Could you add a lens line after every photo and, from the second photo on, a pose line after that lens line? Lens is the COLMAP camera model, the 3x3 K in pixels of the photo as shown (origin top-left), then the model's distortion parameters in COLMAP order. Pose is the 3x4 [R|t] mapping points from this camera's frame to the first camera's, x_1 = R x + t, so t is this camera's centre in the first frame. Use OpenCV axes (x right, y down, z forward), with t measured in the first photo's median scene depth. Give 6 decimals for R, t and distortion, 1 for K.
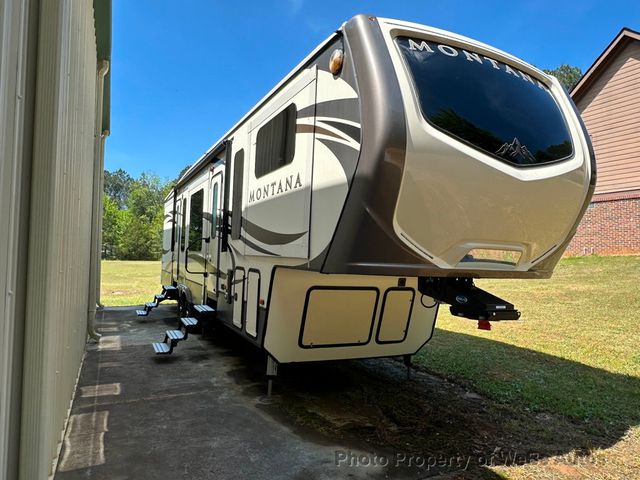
lens RADIAL K [[427.8, 0, 320.0], [0, 427.8, 240.0], [0, 0, 1]] dist [-0.005286, 0.000610]
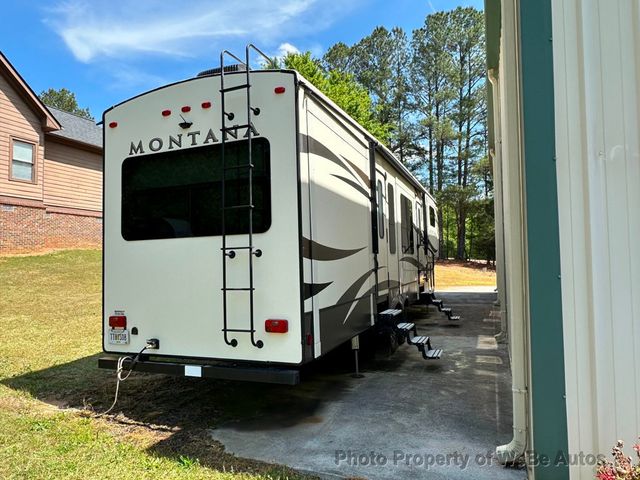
lens RADIAL K [[427.8, 0, 320.0], [0, 427.8, 240.0], [0, 0, 1]] dist [-0.005286, 0.000610]
pose [[-0.667075, 0.028224, 0.744456, -1.270659], [-0.020888, 0.998181, -0.056560, 0.076561], [-0.744698, -0.053280, -0.665271, 2.542415]]
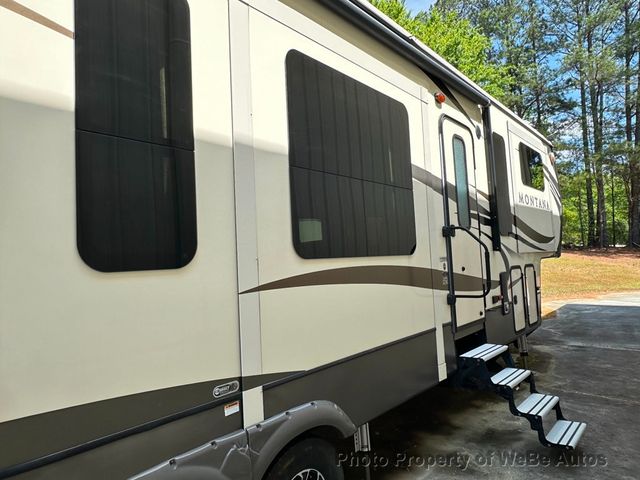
lens RADIAL K [[426.7, 0, 319.4], [0, 426.7, 235.4], [0, 0, 1]] dist [-0.005371, 0.002263]
pose [[-0.387571, 0.040718, 0.920940, -0.797149], [0.001427, 0.999049, -0.043571, 0.032397], [-0.921839, -0.015573, -0.387261, 1.585378]]
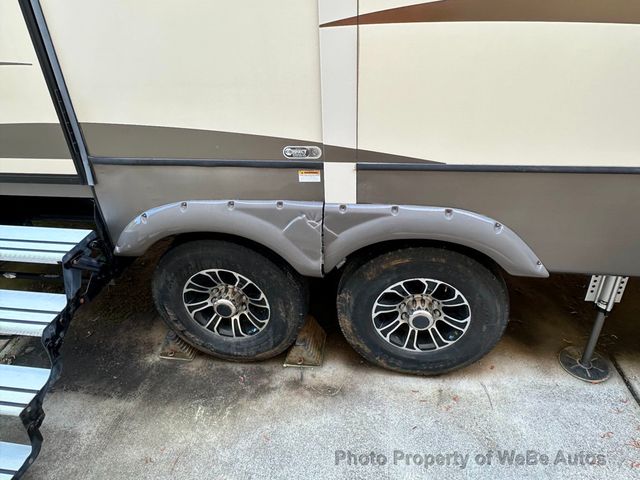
lens RADIAL K [[426.7, 0, 319.4], [0, 426.7, 235.4], [0, 0, 1]] dist [-0.005371, 0.002263]
pose [[0.569562, -0.459373, 0.681597, -0.671774], [0.027436, 0.839409, 0.542807, 0.034147], [-0.821490, -0.290462, 0.490699, 1.379478]]
